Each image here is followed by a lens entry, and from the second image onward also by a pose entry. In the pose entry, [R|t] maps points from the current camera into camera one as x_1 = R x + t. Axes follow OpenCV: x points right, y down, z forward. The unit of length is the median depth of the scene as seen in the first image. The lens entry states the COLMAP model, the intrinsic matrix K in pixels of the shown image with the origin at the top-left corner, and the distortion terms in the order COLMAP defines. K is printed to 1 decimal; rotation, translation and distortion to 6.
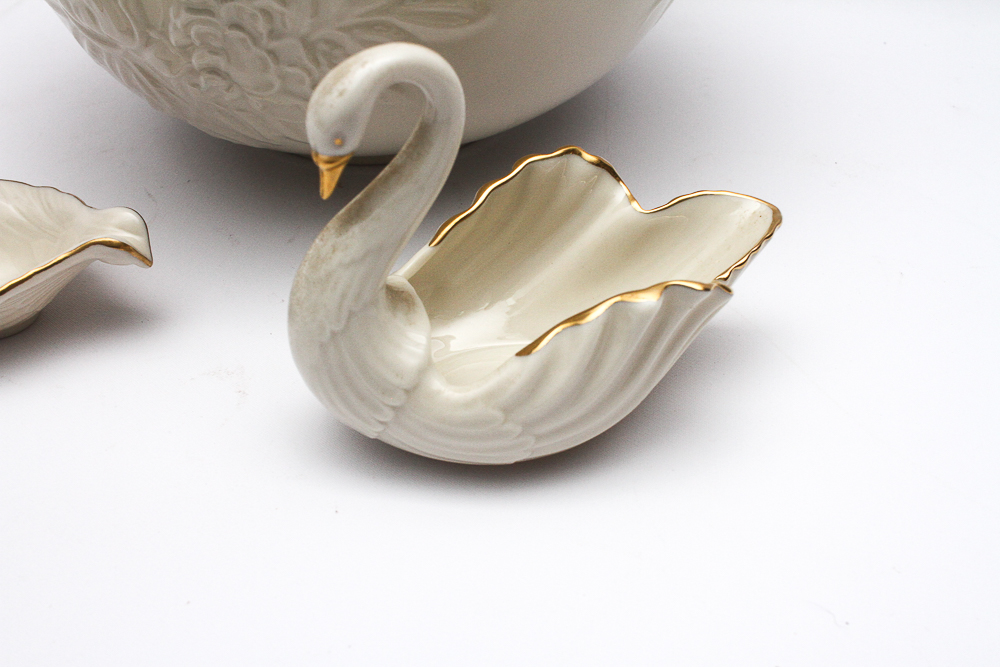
lens RADIAL K [[1114.6, 0, 497.8], [0, 1114.6, 285.3], [0, 0, 1]] dist [-0.007851, -0.001005]
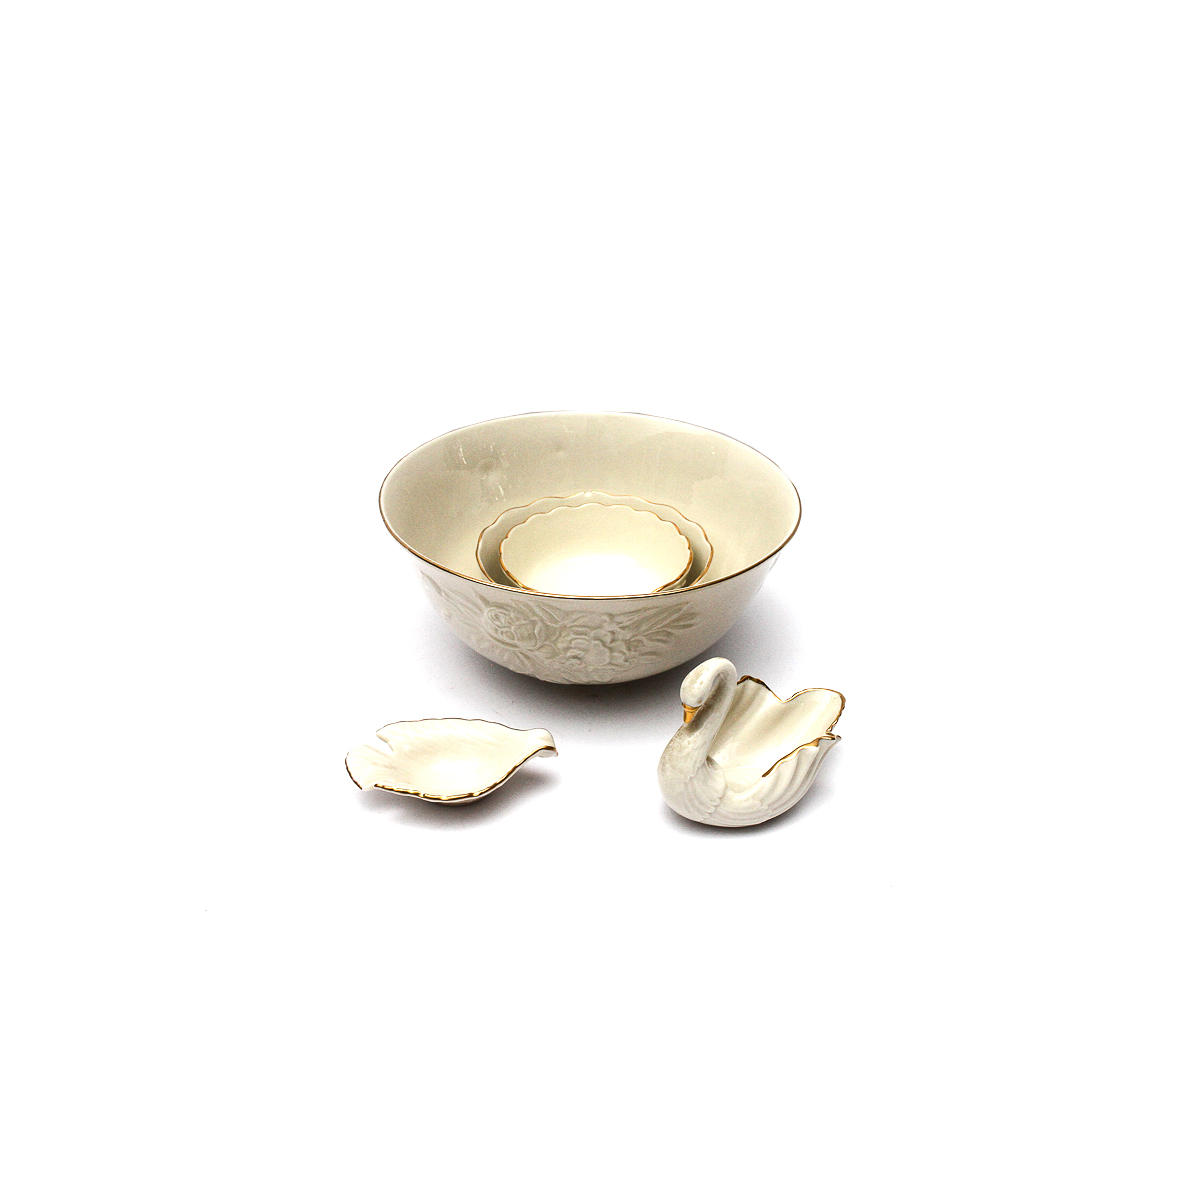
lens RADIAL K [[1174.5, 0, 600.0], [0, 1174.5, 600.0], [0, 0, 1]] dist [-0.078196, -0.000338]
pose [[0.972773, -0.097419, 0.210288, -0.705686], [0.110757, 0.992456, -0.052582, -0.191199], [-0.203579, 0.074441, 0.976224, -1.219297]]
